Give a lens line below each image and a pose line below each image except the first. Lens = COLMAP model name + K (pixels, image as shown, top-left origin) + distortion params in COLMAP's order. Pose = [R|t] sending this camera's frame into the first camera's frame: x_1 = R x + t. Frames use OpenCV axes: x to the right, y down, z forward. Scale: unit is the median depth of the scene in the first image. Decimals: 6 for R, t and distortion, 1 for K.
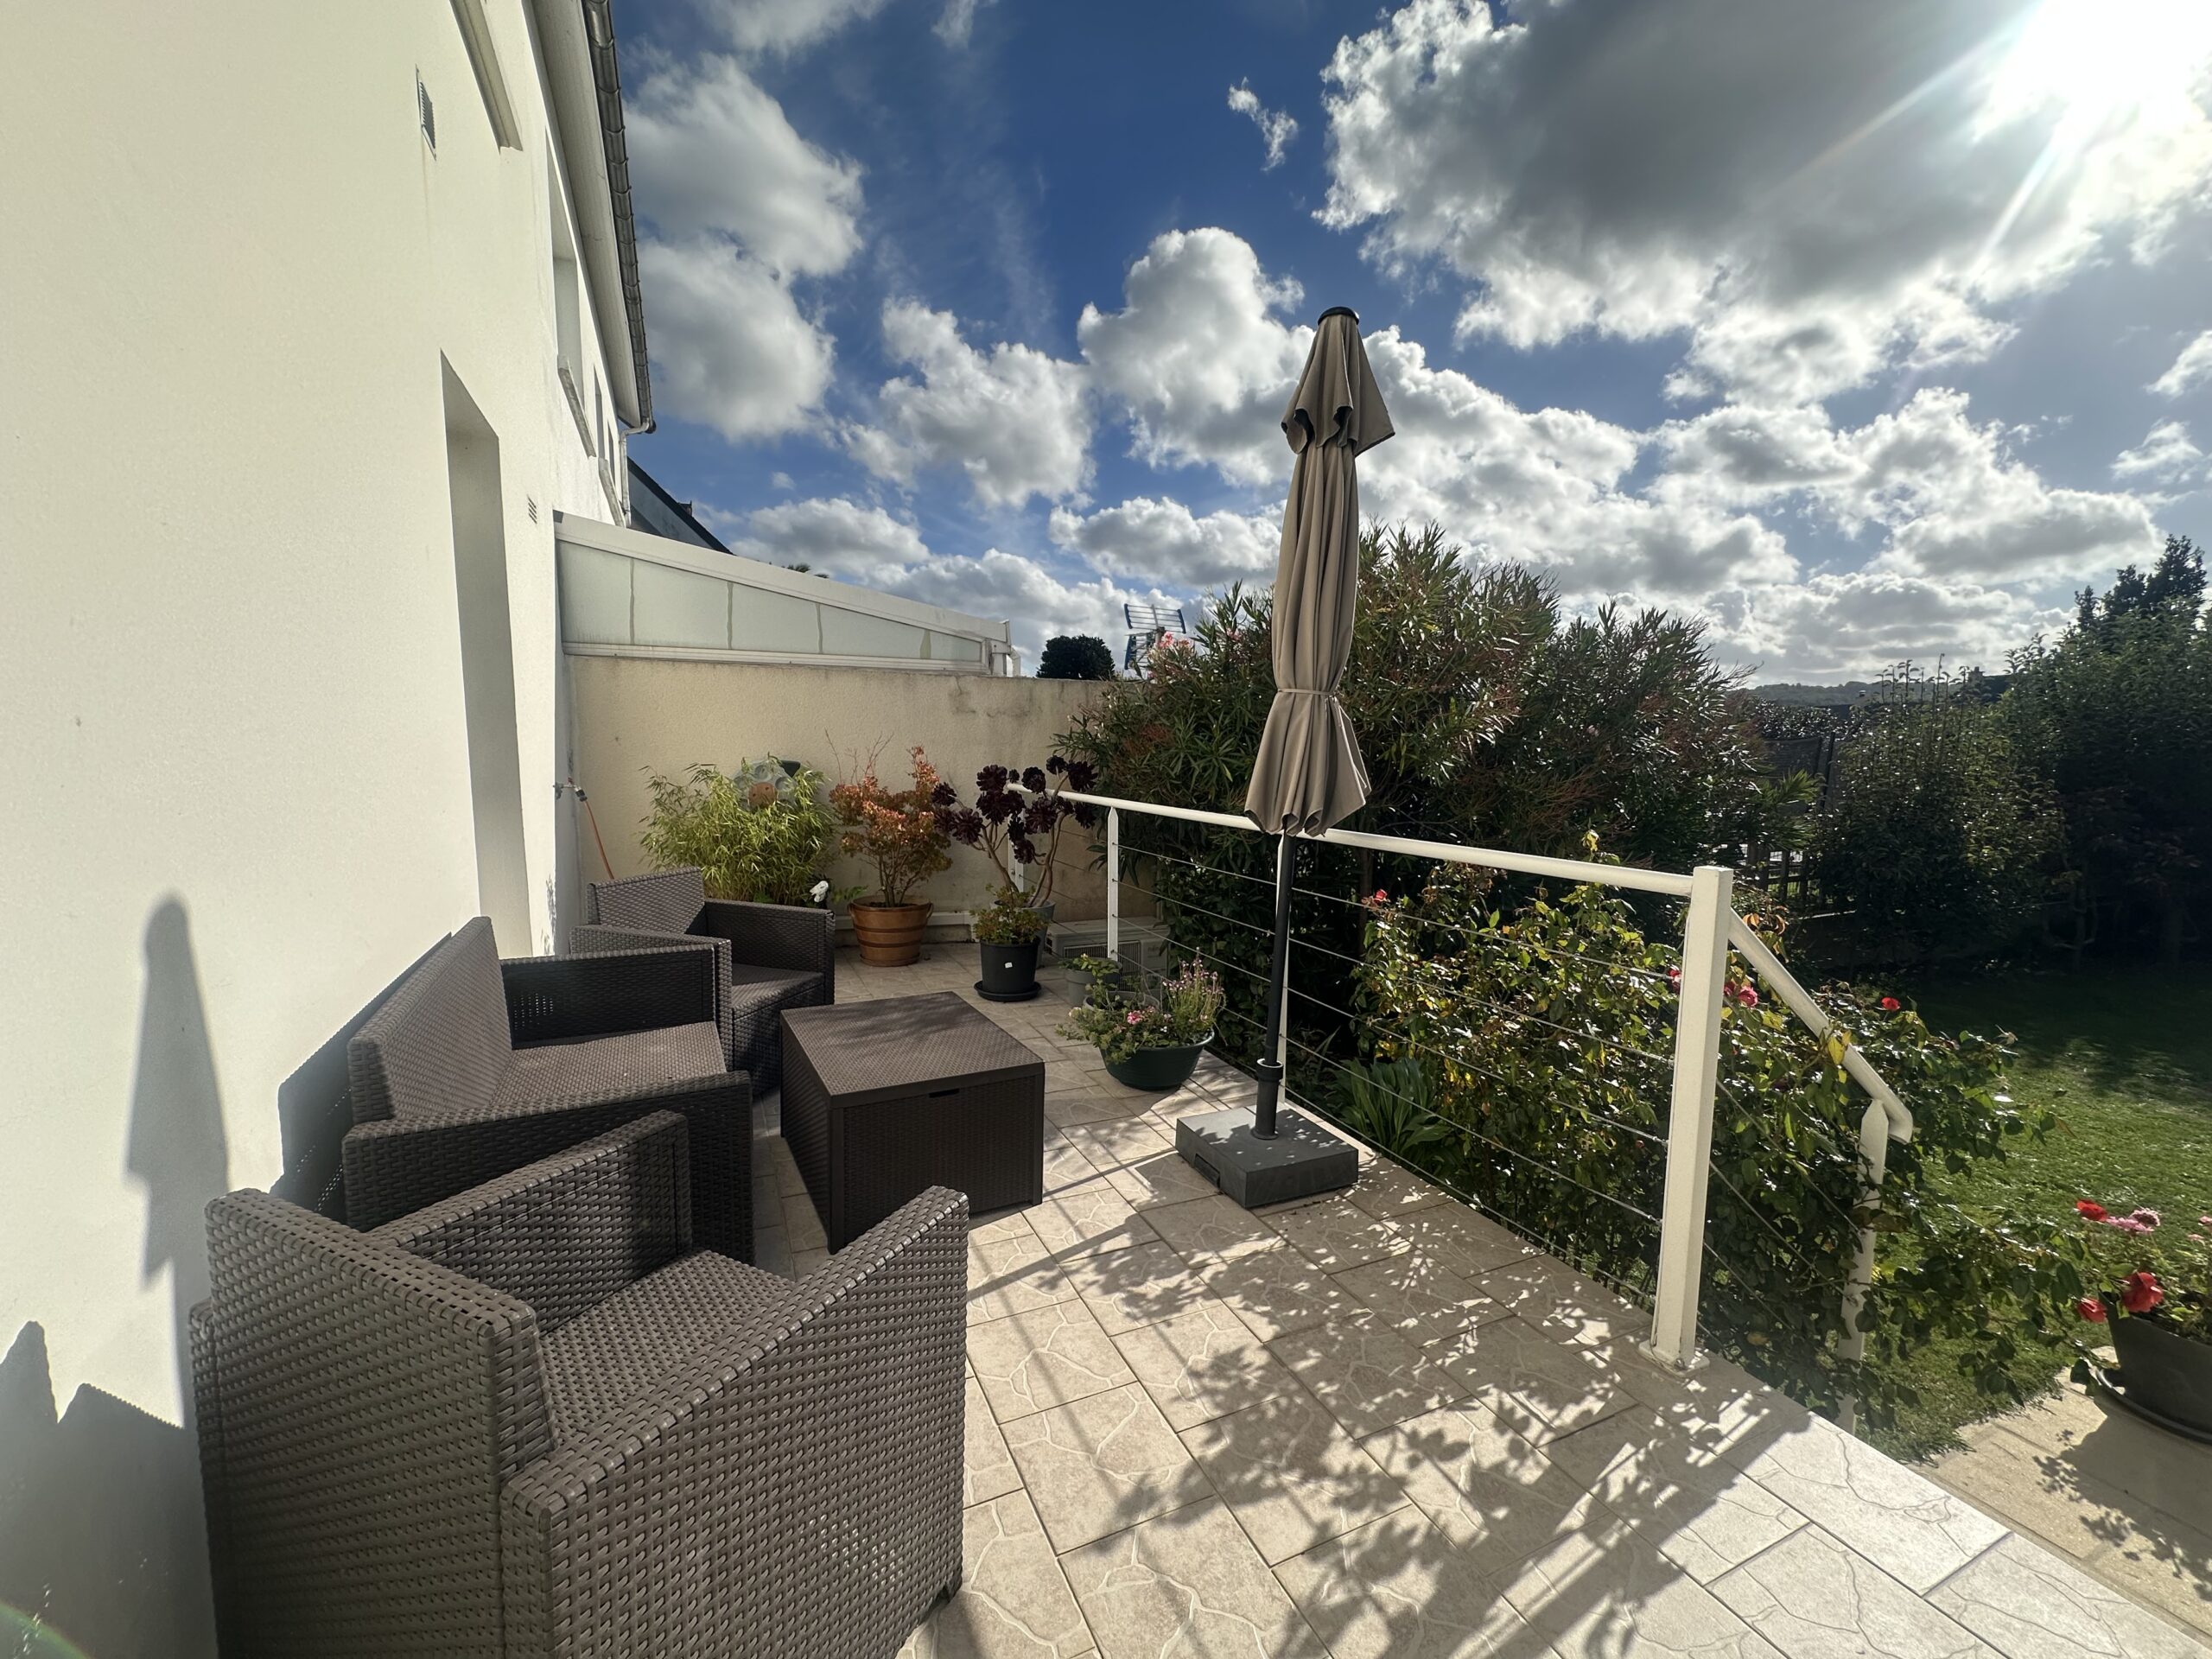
lens RADIAL K [[887.1, 0, 1098.6], [0, 887.1, 829.5], [0, 0, 1]] dist [-0.001412, 0.000258]
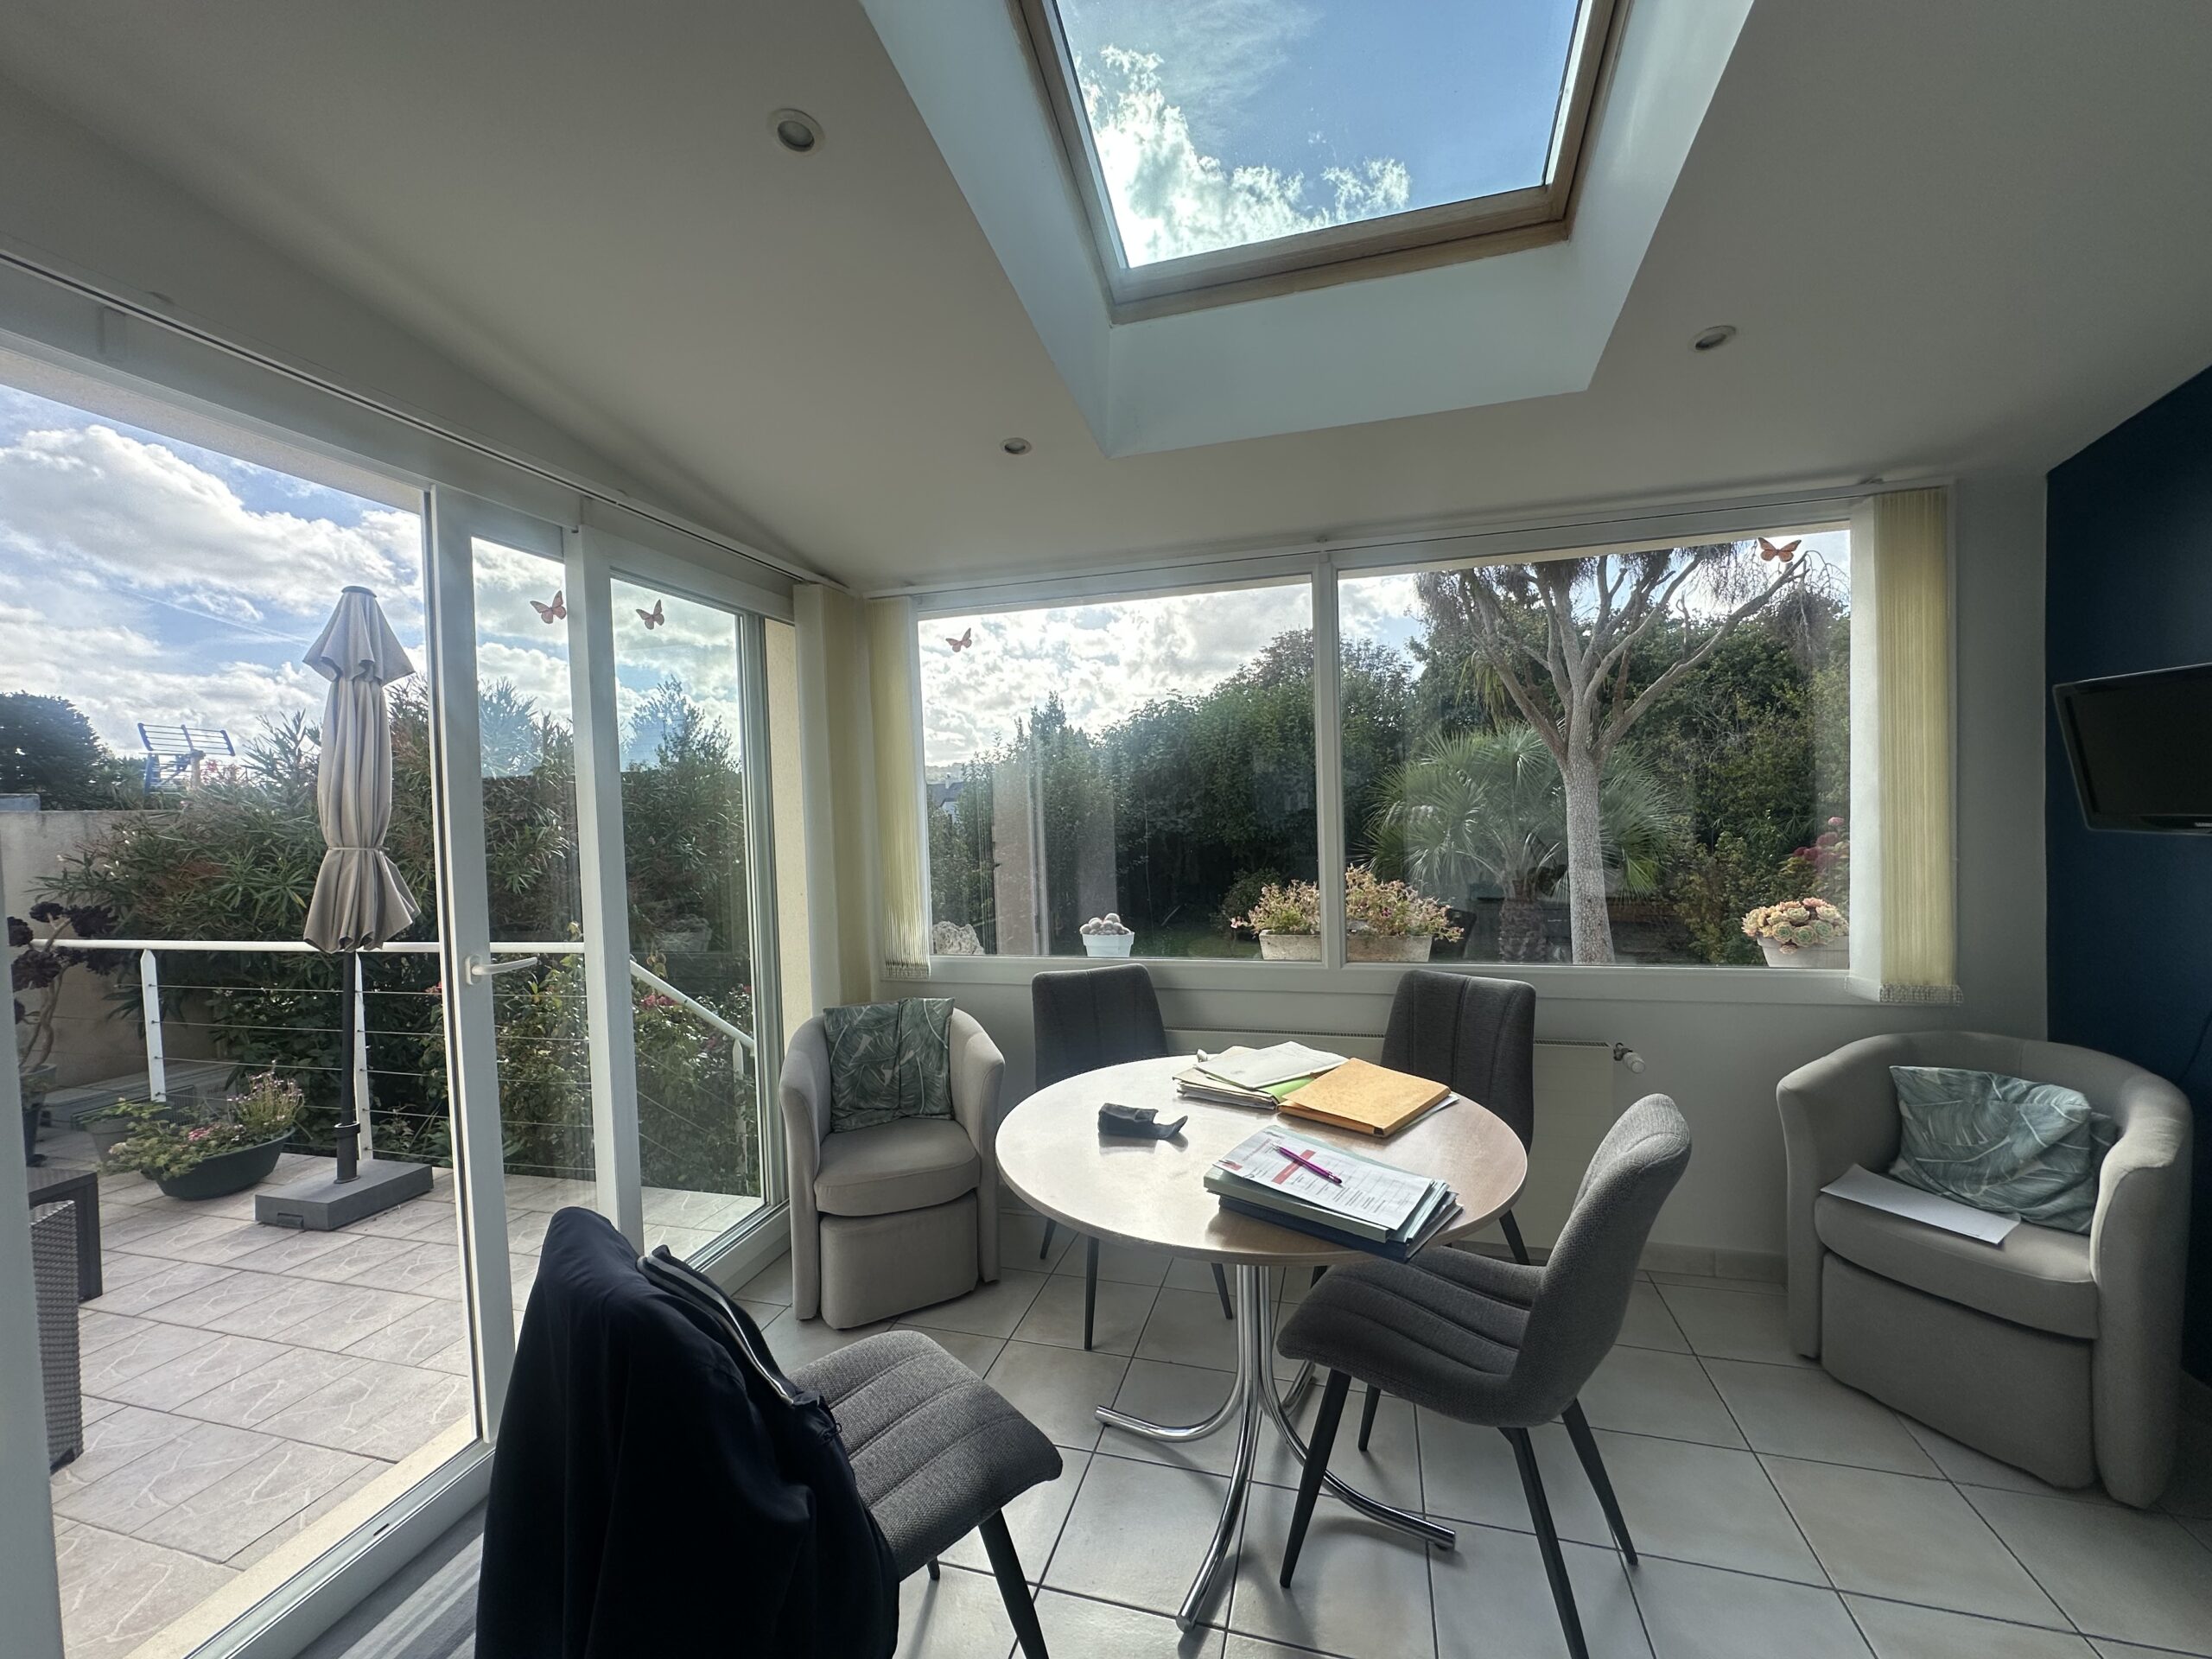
lens RADIAL K [[887.1, 0, 1101.0], [0, 887.1, 831.0], [0, 0, 1]] dist [-0.001412, 0.000258]
pose [[0.649642, -0.051580, 0.758489, -0.034079], [0.118250, 0.992409, -0.033793, 0.003019], [-0.750988, 0.111645, 0.650809, -0.449760]]
